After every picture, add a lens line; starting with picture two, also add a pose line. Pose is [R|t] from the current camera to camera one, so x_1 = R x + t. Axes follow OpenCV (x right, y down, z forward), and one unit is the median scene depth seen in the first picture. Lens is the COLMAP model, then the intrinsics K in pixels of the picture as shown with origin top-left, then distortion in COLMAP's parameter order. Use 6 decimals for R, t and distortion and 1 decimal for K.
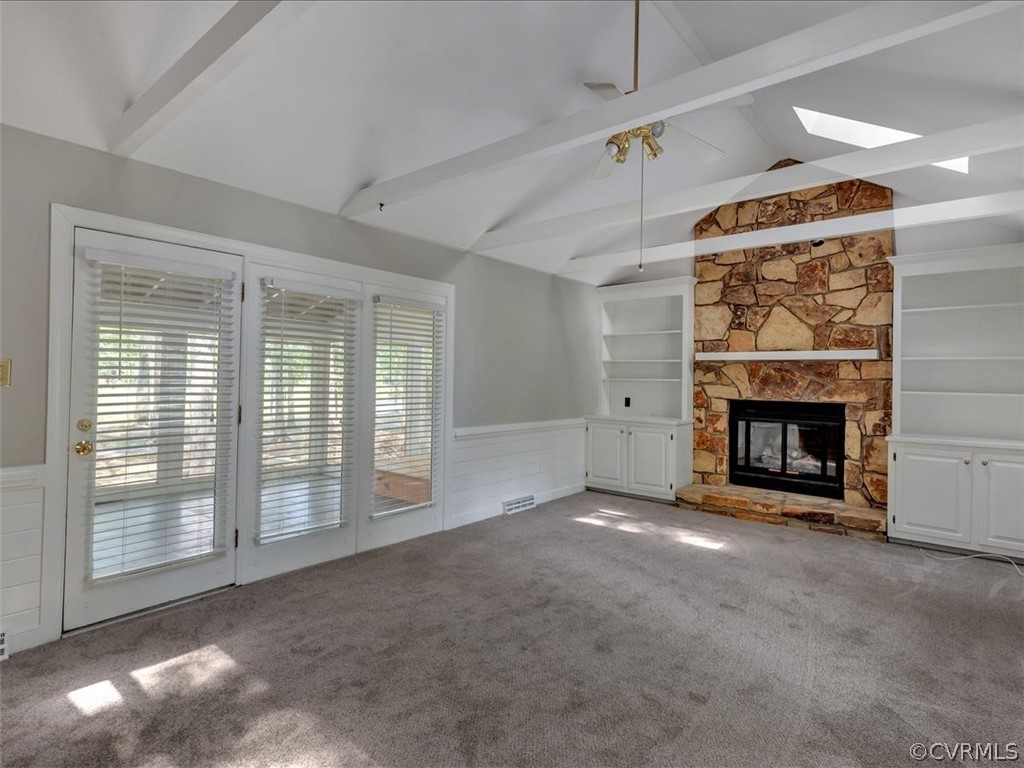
lens RADIAL K [[529.5, 0, 494.8], [0, 529.5, 371.9], [0, 0, 1]] dist [0.001430, -0.000480]
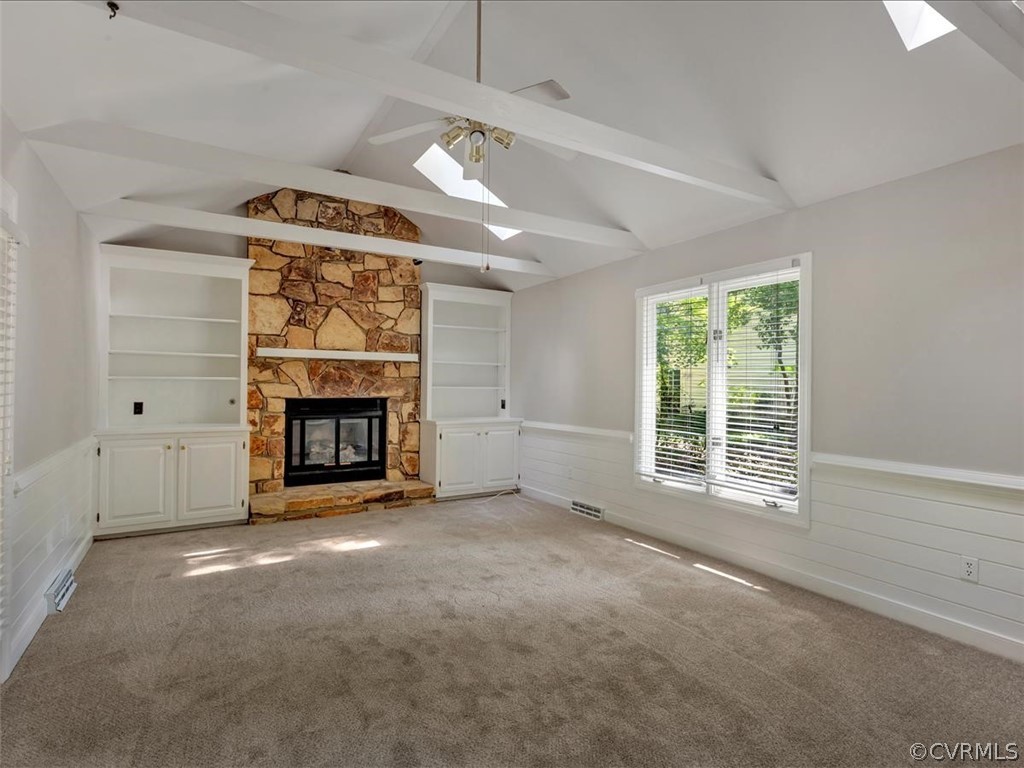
lens RADIAL K [[529.1, 0, 512.6], [0, 529.1, 380.2], [0, 0, 1]] dist [0.001331, -0.000086]
pose [[0.319630, -0.008170, 0.947507, -0.365102], [-0.015842, 0.999777, 0.013965, -0.000700], [-0.947410, -0.019474, 0.319430, 0.347135]]
